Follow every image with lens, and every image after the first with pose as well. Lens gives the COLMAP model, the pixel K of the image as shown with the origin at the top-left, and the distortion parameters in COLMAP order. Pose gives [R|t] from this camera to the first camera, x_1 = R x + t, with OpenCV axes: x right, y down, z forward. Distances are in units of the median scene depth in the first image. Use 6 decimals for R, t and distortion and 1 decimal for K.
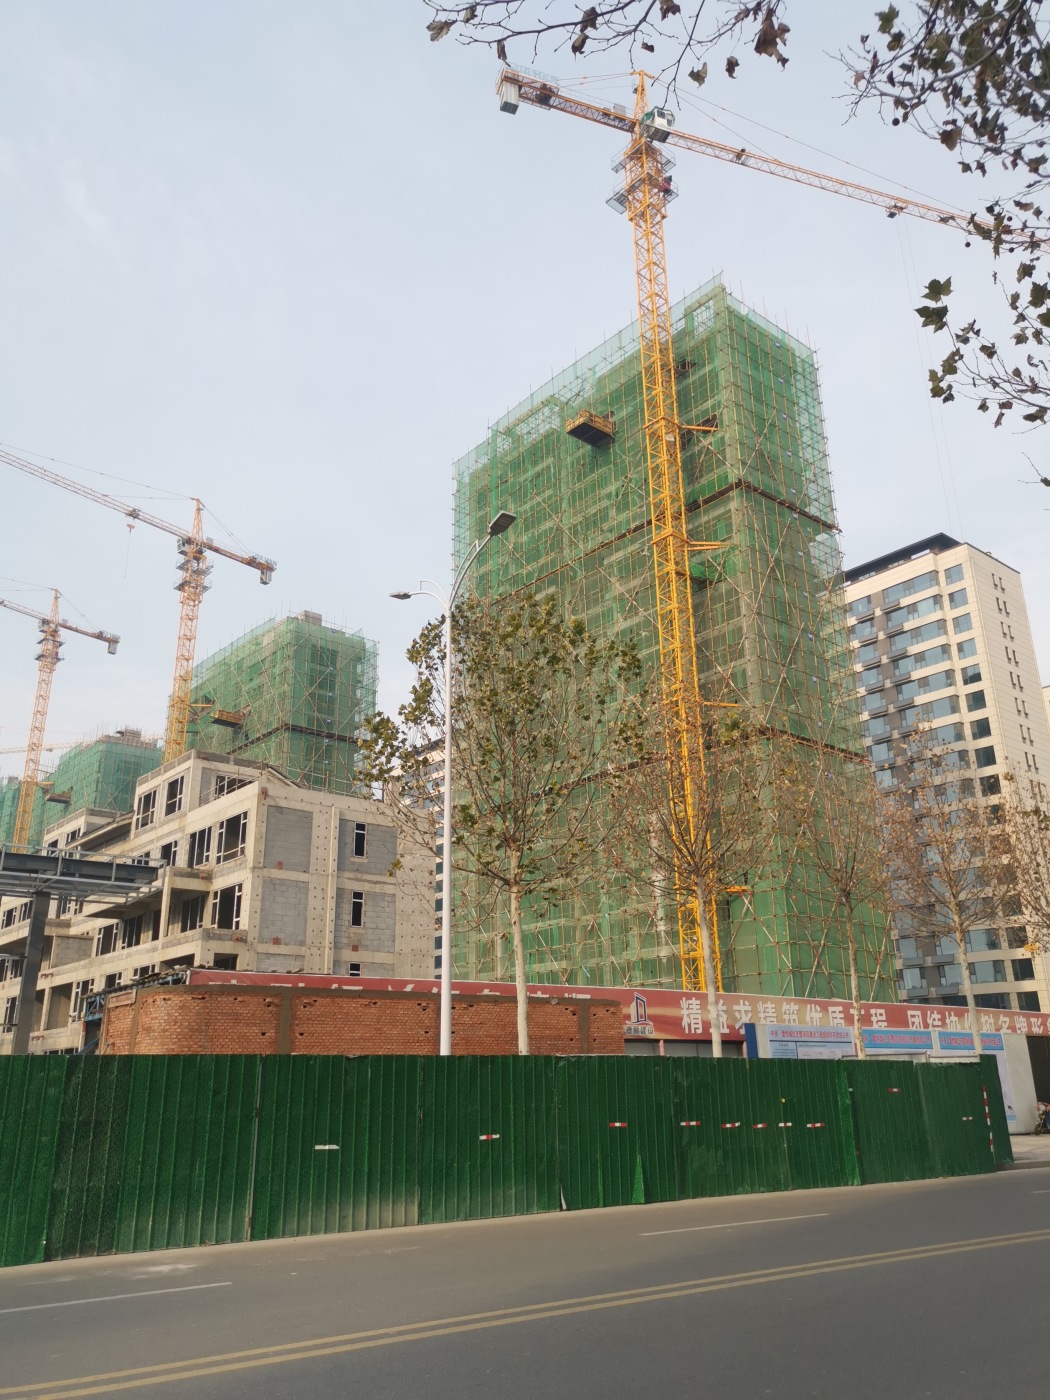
lens RADIAL K [[1095.5, 0, 530.7], [0, 1095.5, 694.0], [0, 0, 1]] dist [0.060185, -0.051358]
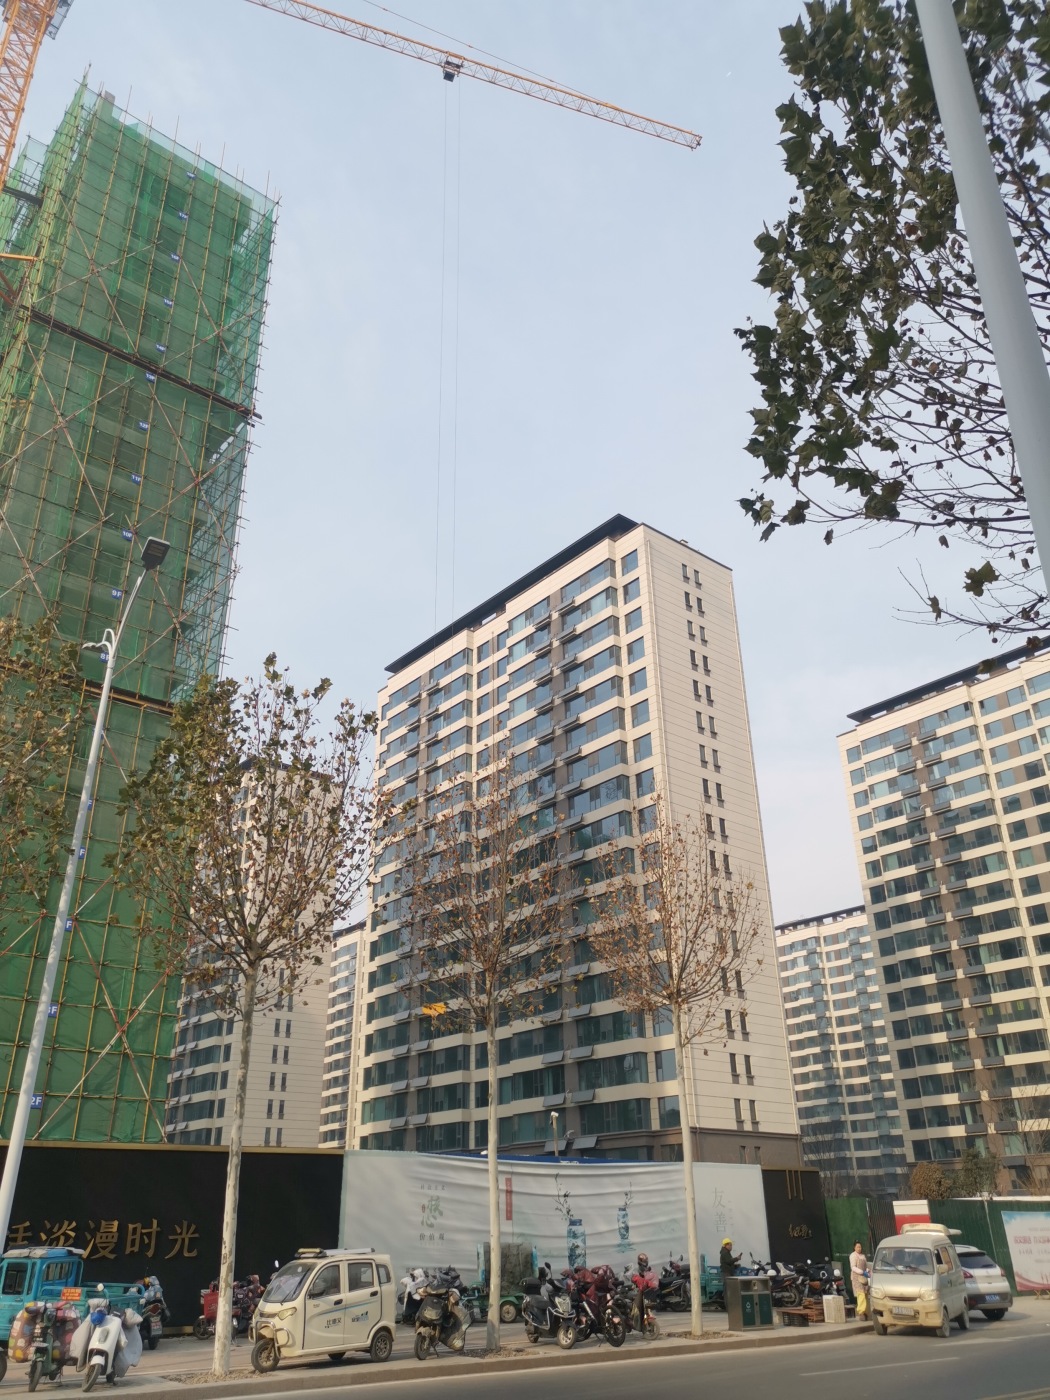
lens RADIAL K [[1095.5, 0, 530.7], [0, 1095.5, 689.8], [0, 0, 1]] dist [0.060185, -0.051358]
pose [[0.999972, 0.000026, -0.007483, 0.460857], [-0.000847, 0.993960, -0.109737, 0.104224], [0.007435, 0.109741, 0.993932, 0.313365]]
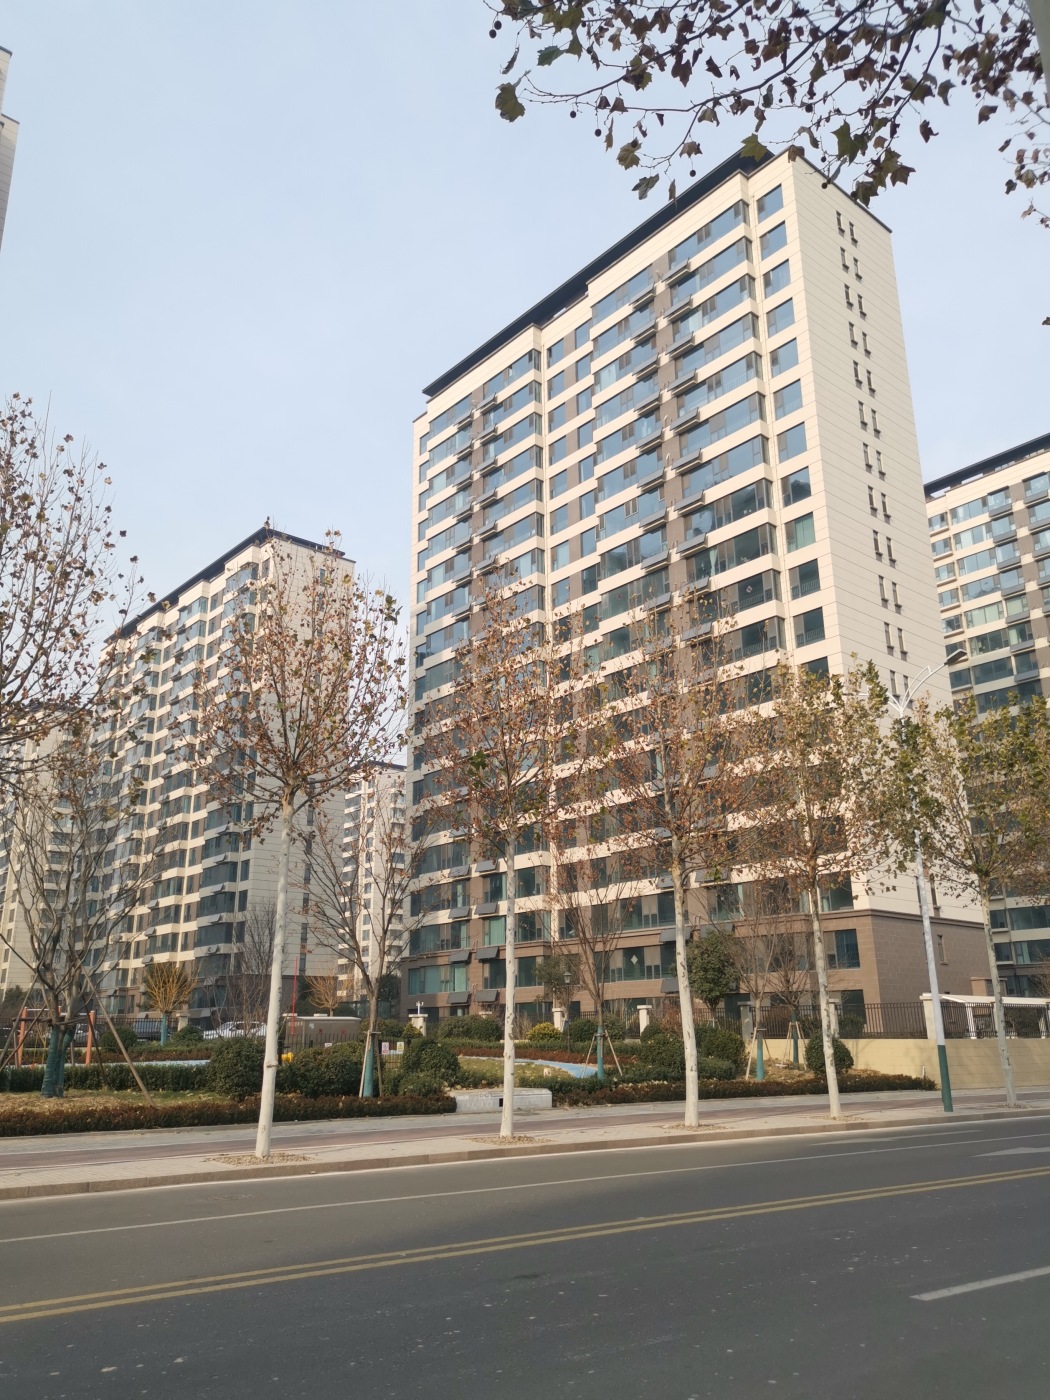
lens RADIAL K [[1095.5, 0, 524.8], [0, 1095.5, 697.1], [0, 0, 1]] dist [0.060185, -0.051358]
pose [[0.999960, 0.008951, 0.000364, 1.045405], [-0.008959, 0.998973, 0.044407, 0.246362], [0.000034, -0.044409, 0.999013, 0.734367]]
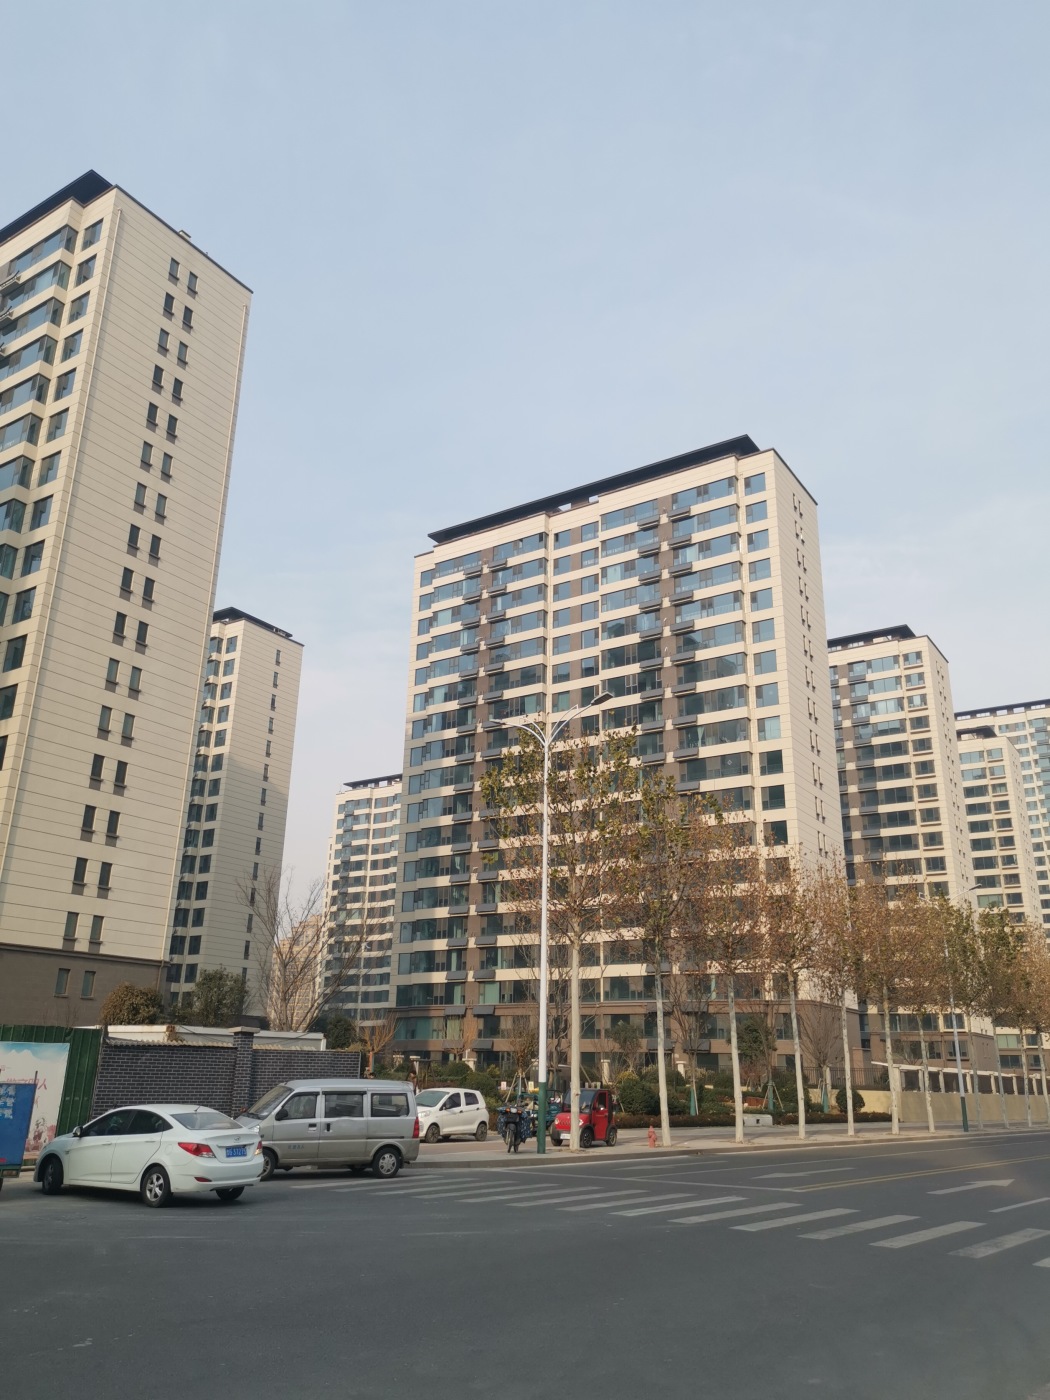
lens RADIAL K [[1095.5, 0, 535.7], [0, 1095.5, 695.0], [0, 0, 1]] dist [0.060185, -0.051358]
pose [[0.958749, 0.129365, 0.253112, 0.719806], [-0.132022, 0.991225, -0.006534, 0.166193], [-0.251737, -0.027151, 0.967415, 0.495354]]
